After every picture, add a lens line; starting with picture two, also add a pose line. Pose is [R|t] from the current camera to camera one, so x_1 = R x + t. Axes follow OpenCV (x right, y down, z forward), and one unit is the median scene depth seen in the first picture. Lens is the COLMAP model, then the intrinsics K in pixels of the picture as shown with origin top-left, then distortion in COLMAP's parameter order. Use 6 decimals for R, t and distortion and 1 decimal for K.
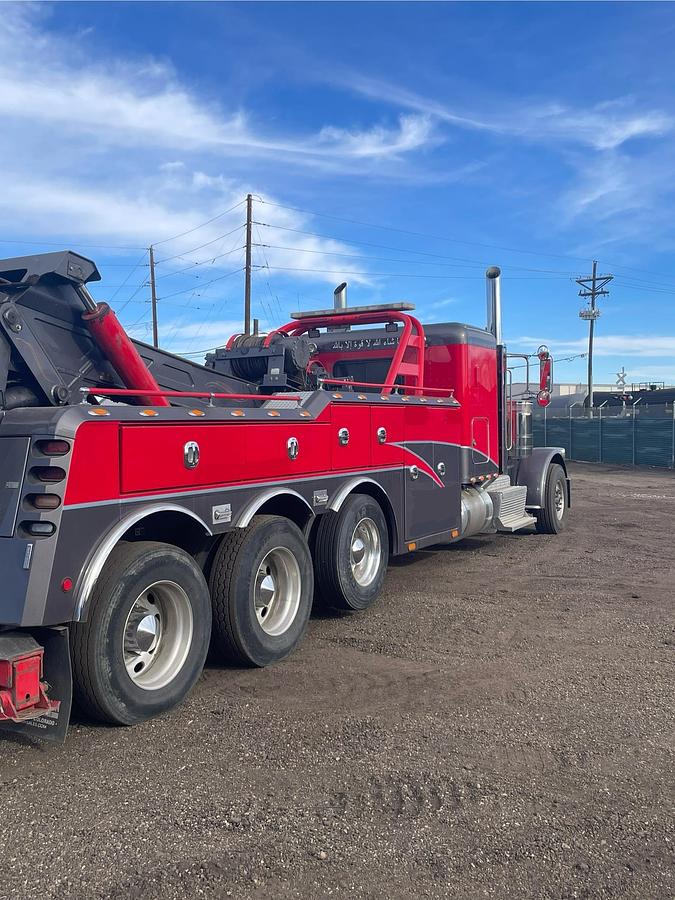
lens RADIAL K [[910.1, 0, 340.0], [0, 910.1, 442.7], [0, 0, 1]] dist [0.048805, 0.000000]
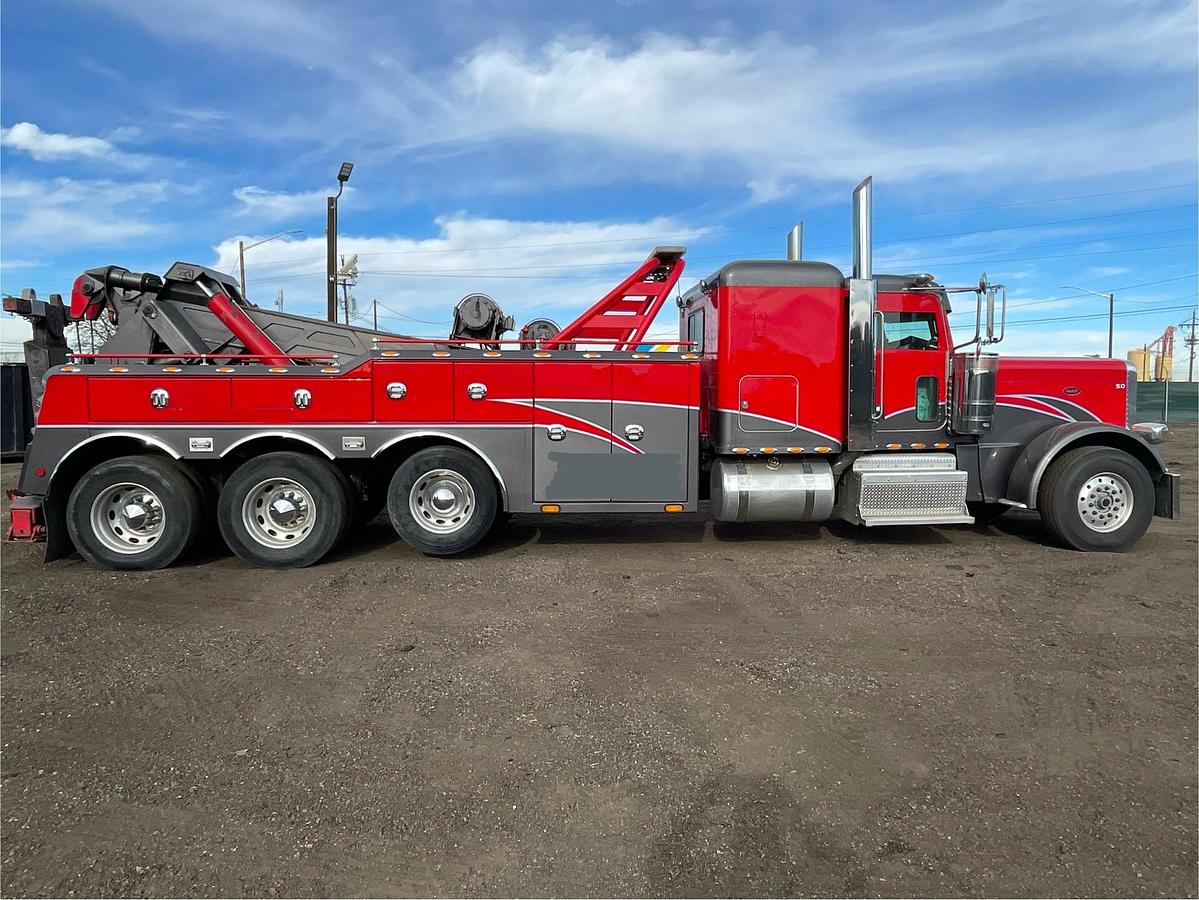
lens RADIAL K [[797.5, 0, 608.3], [0, 797.5, 441.2], [0, 0, 1]] dist [-0.001197, -0.007853]
pose [[0.539824, 0.078298, -0.838129, 1.169225], [-0.028119, 0.996786, 0.075009, -0.031588], [0.841308, -0.016924, 0.540291, 0.859003]]
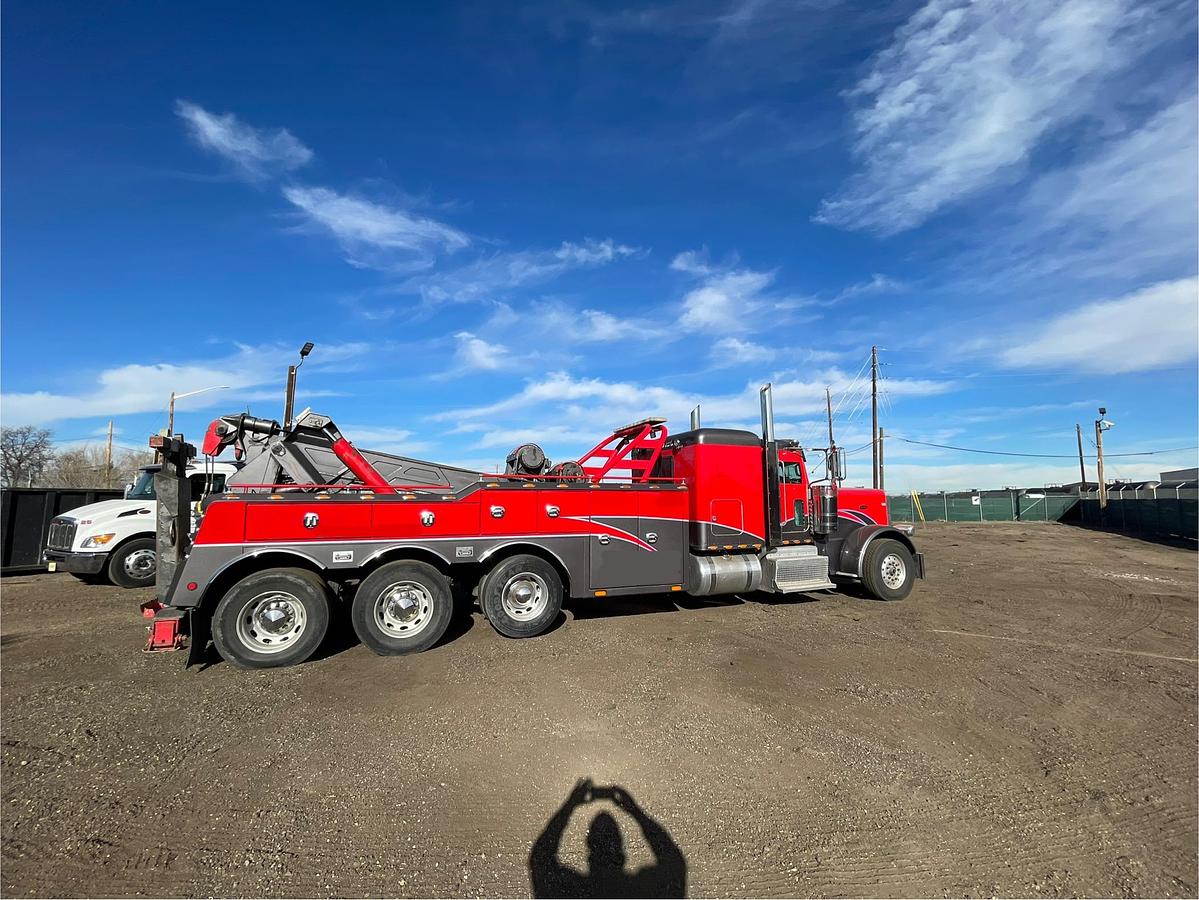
lens RADIAL K [[529.5, 0, 599.7], [0, 529.5, 446.9], [0, 0, 1]] dist [-0.002196, 0.000441]
pose [[0.768622, -0.050543, -0.637703, 0.865178], [-0.022844, 0.994069, -0.106322, -0.030413], [0.639295, 0.096289, 0.762909, 0.527494]]
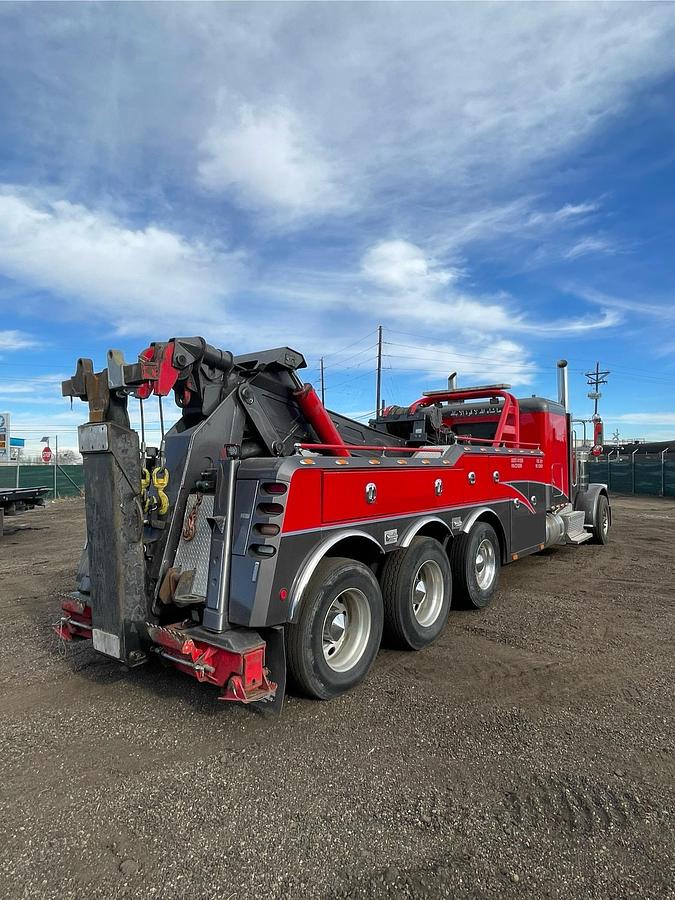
lens RADIAL K [[543.1, 0, 343.1], [0, 543.1, 443.3], [0, 0, 1]] dist [-0.004714, 0.000646]
pose [[0.987369, 0.004214, -0.158382, -0.072474], [-0.013097, 0.998396, -0.055084, -0.014341], [0.157895, 0.056462, 0.985840, 0.186661]]
